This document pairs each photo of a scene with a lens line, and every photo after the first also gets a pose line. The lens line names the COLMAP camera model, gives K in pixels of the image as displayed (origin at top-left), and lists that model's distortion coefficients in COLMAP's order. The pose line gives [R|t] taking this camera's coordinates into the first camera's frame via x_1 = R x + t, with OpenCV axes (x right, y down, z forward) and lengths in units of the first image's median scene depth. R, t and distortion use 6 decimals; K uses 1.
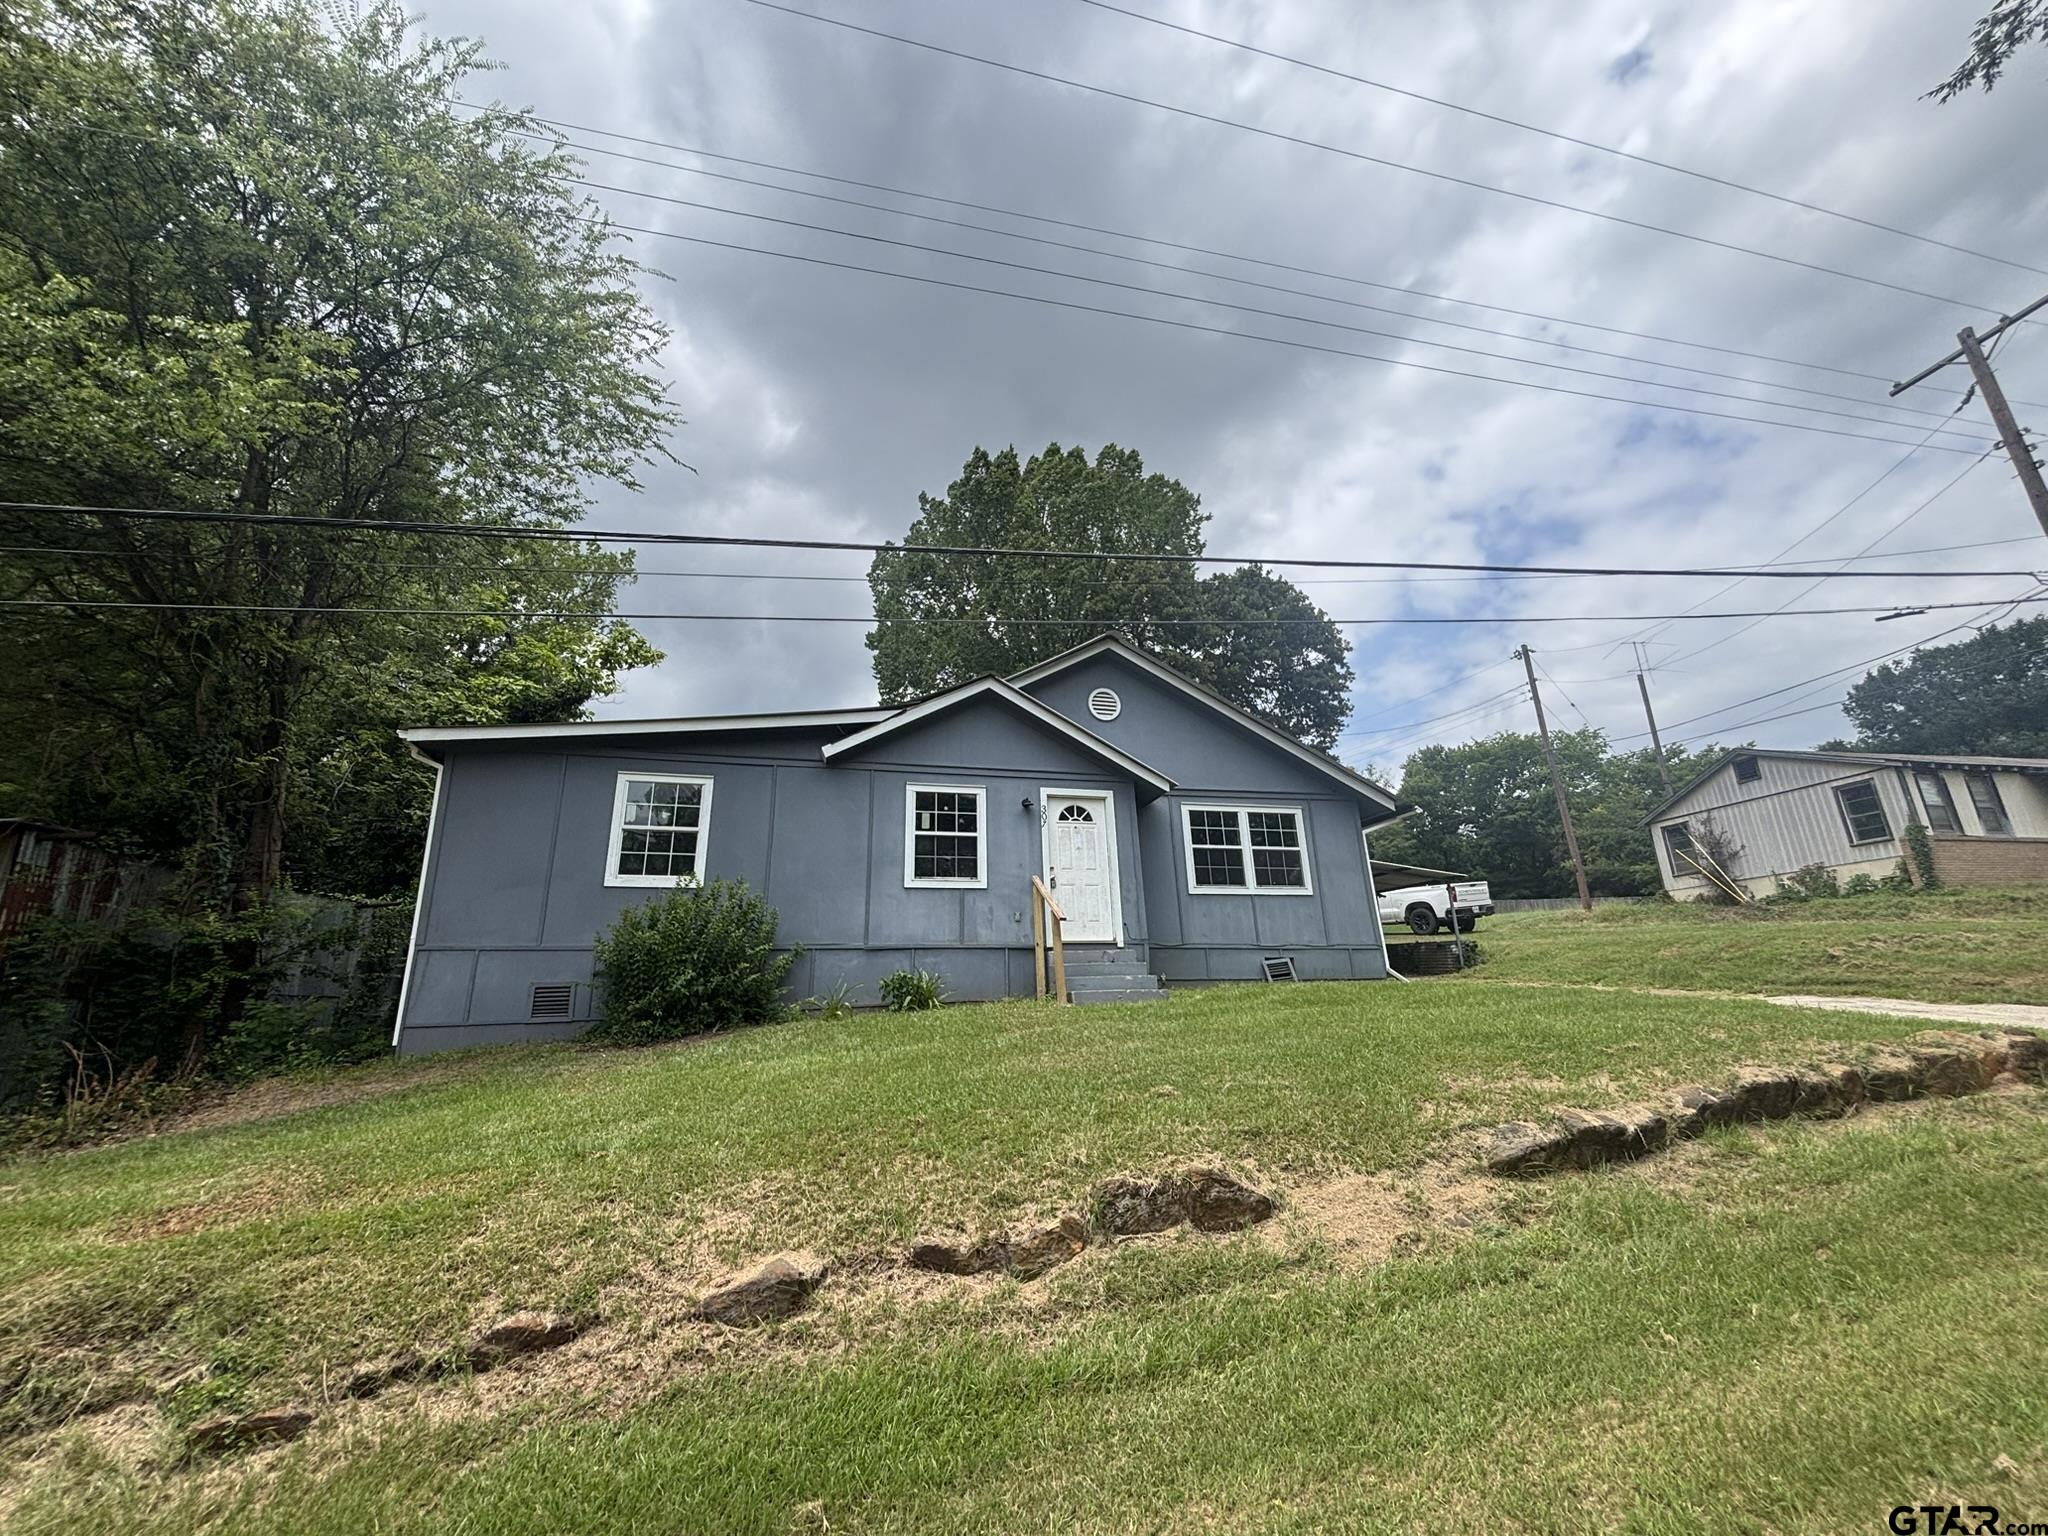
lens RADIAL K [[808.6, 0, 1024.0], [0, 808.6, 768.0], [0, 0, 1]] dist [-0.014271, 0.000102]
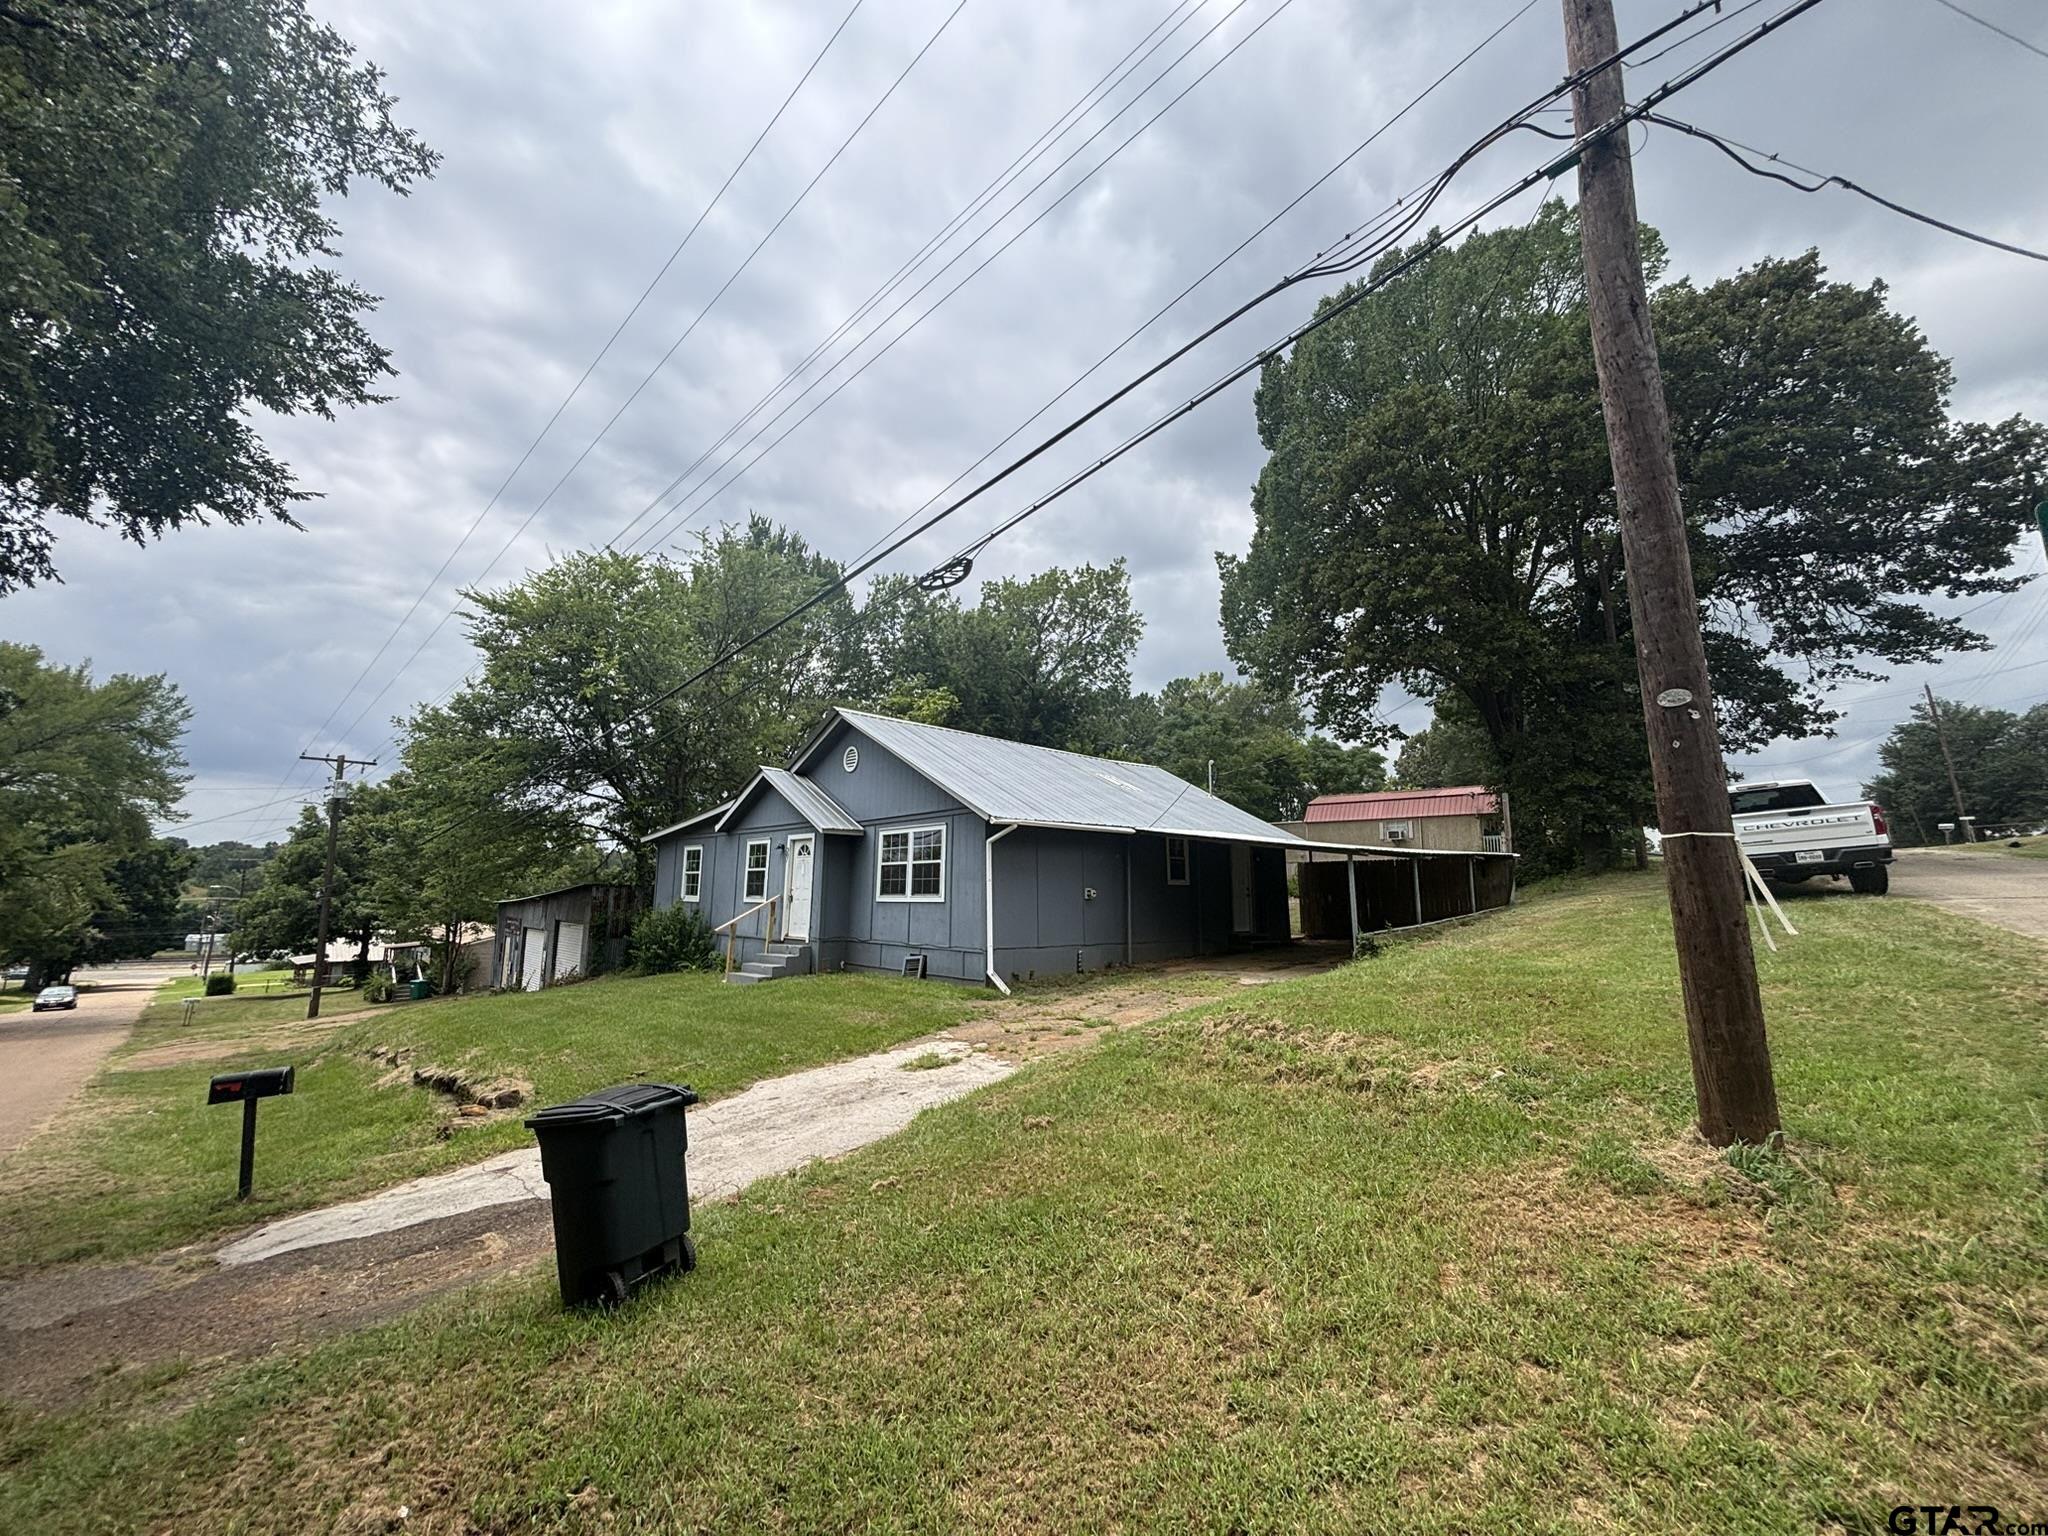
lens RADIAL K [[825.1, 0, 1024.0], [0, 825.1, 768.0], [0, 0, 1]] dist [0.007419, 0.000287]
pose [[0.508990, -0.108368, -0.853924, 1.548910], [0.227439, 0.973719, 0.011996, -0.016066], [0.830181, -0.200321, 0.520260, 0.575145]]
